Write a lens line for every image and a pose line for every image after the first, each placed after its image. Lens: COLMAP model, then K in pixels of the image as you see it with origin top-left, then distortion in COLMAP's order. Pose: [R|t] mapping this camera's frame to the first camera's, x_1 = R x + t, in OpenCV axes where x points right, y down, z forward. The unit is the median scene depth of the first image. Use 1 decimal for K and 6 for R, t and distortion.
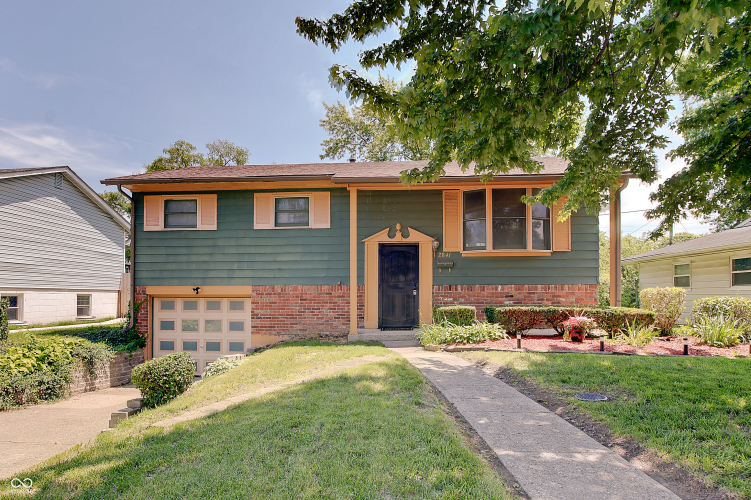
lens RADIAL K [[471.5, 0, 349.3], [0, 471.5, 293.2], [0, 0, 1]] dist [-0.001796, 0.004638]
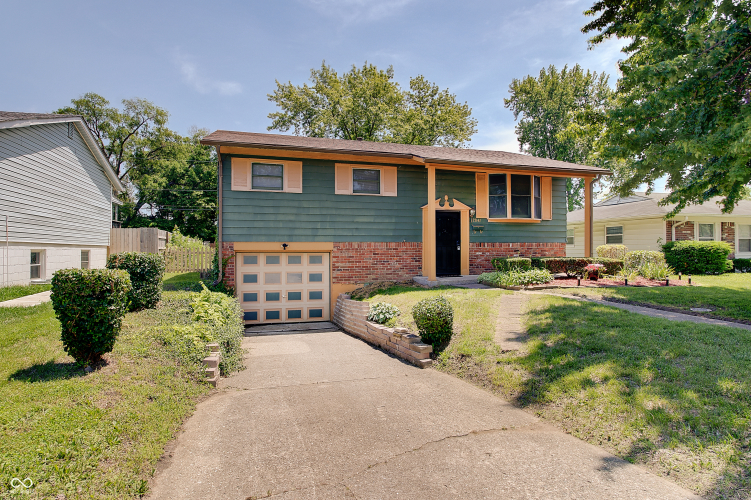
lens RADIAL K [[397.8, 0, 377.2], [0, 397.8, 249.7], [0, 0, 1]] dist [-0.000737, -0.000098]
pose [[0.928583, -0.002215, 0.371119, -0.472357], [0.000815, 0.999992, 0.003929, -0.001757], [-0.371125, -0.003346, 0.928577, 0.044613]]
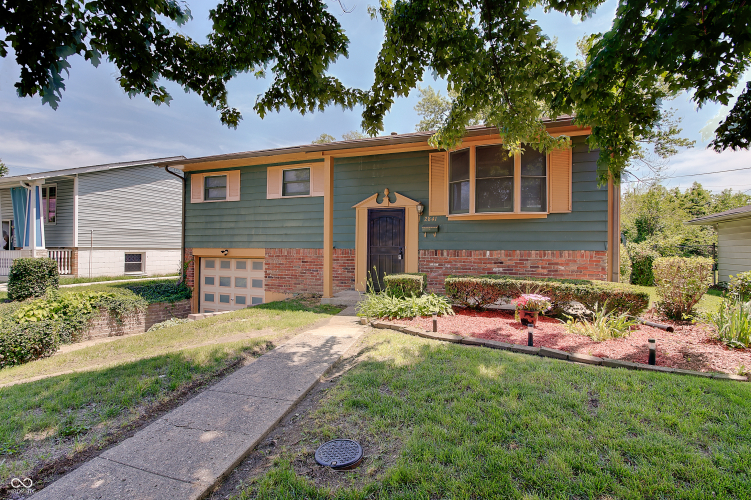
lens RADIAL K [[361.9, 0, 374.7], [0, 361.9, 249.0], [0, 0, 1]] dist [0.008177, -0.005529]
pose [[0.957881, 0.007295, -0.287071, 0.297448], [-0.006050, 0.999968, 0.005224, -0.021649], [0.287100, -0.003267, 0.957895, 0.239988]]
